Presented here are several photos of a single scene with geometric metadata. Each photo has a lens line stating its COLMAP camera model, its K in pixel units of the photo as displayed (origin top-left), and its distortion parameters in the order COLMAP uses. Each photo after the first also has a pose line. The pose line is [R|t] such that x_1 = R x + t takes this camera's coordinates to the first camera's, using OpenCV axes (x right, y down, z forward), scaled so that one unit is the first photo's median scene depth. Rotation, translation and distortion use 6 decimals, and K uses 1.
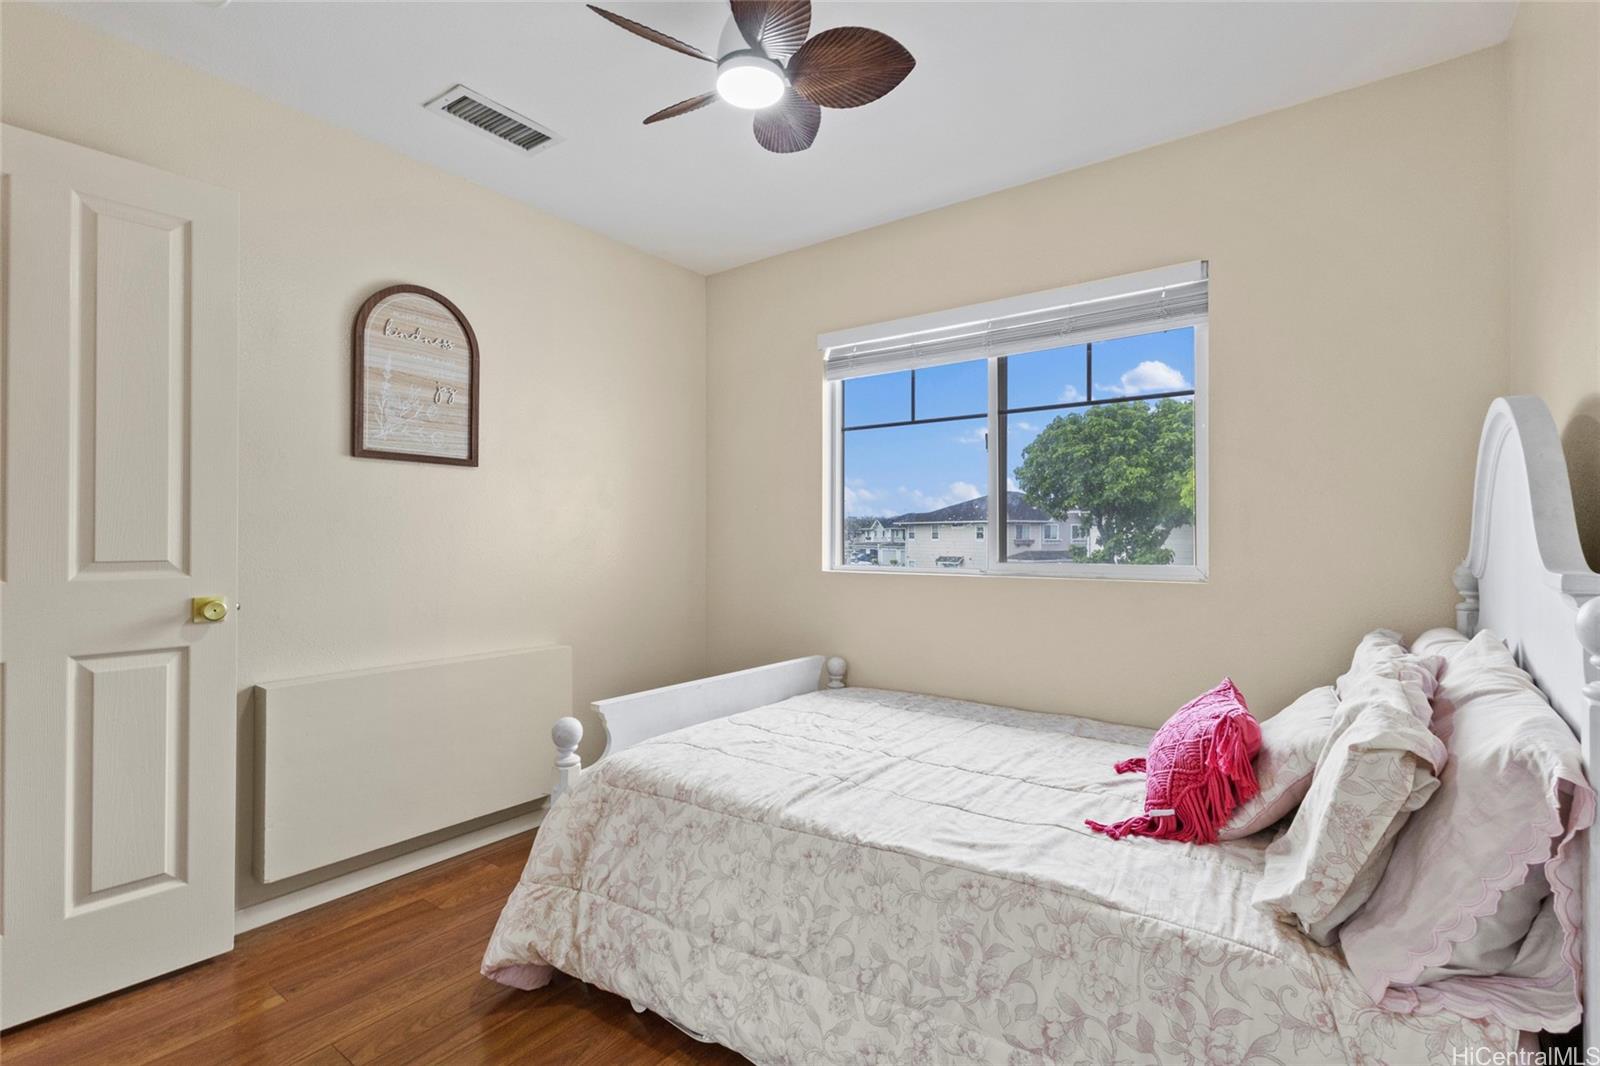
lens RADIAL K [[749.2, 0, 810.5], [0, 749.2, 533.5], [0, 0, 1]] dist [0.006165, -0.001108]
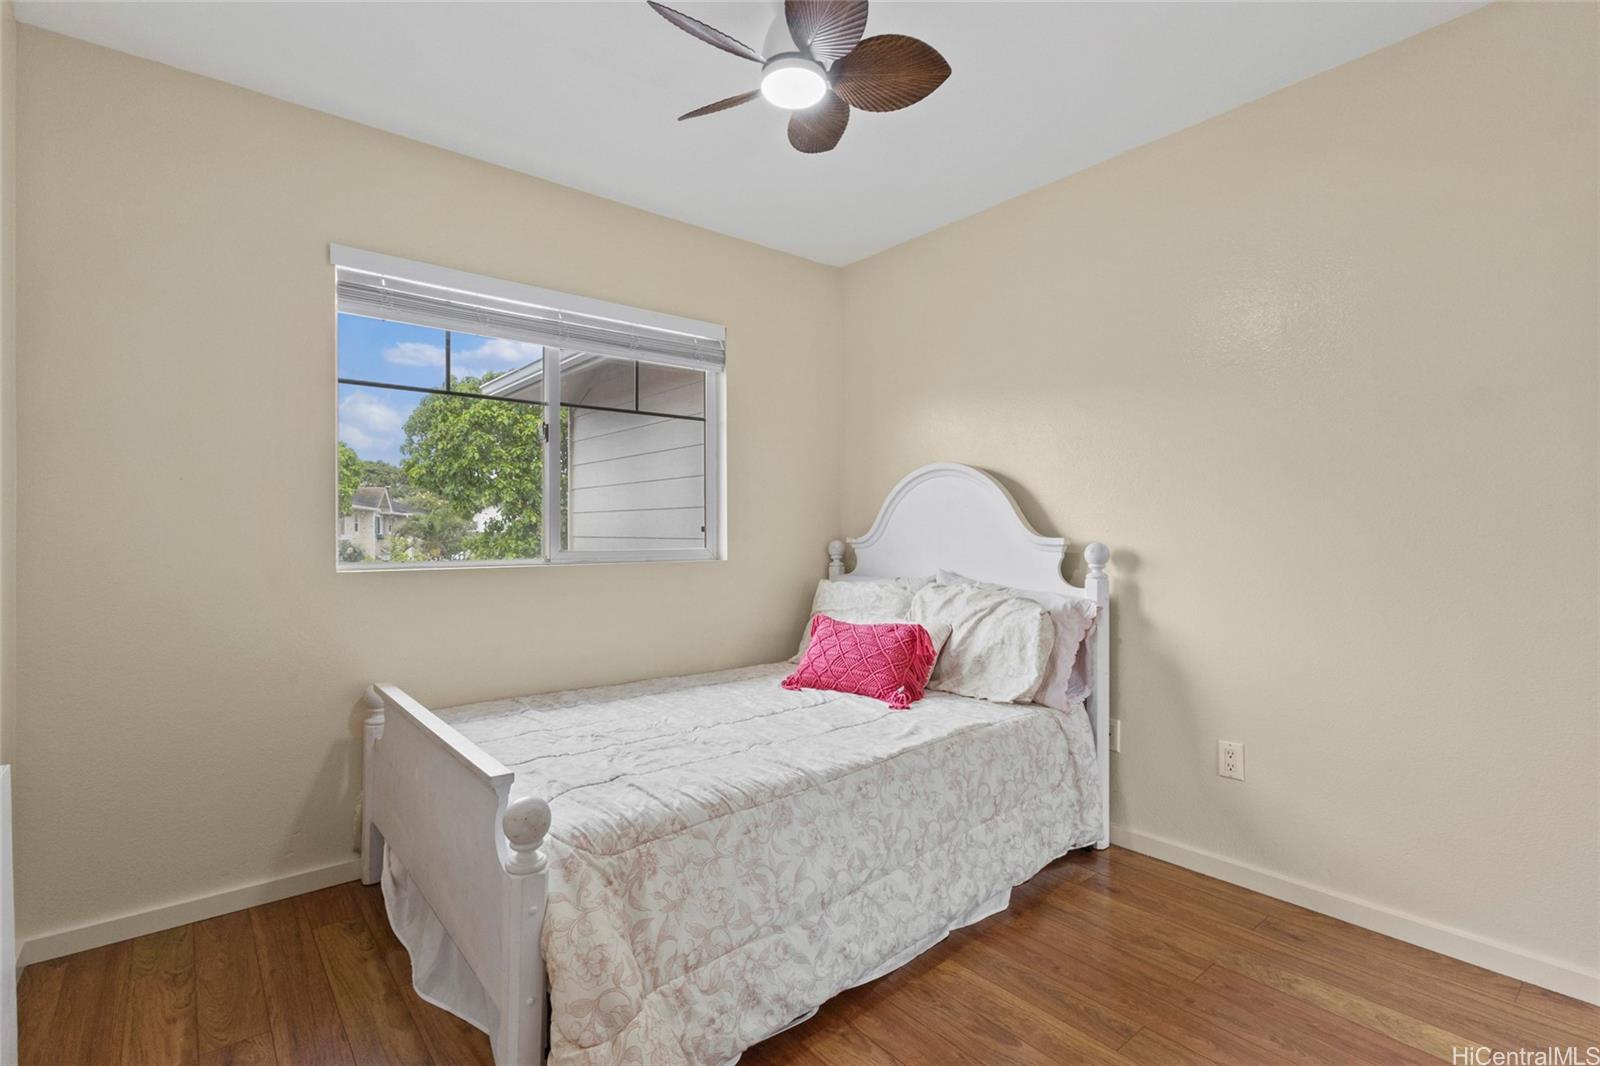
lens RADIAL K [[749.2, 0, 795.8], [0, 749.2, 534.5], [0, 0, 1]] dist [0.006165, -0.001108]
pose [[0.242297, -0.005620, 0.970186, -1.159119], [0.000300, 0.999984, 0.005718, 0.016708], [-0.970202, -0.001095, 0.242295, 0.791140]]
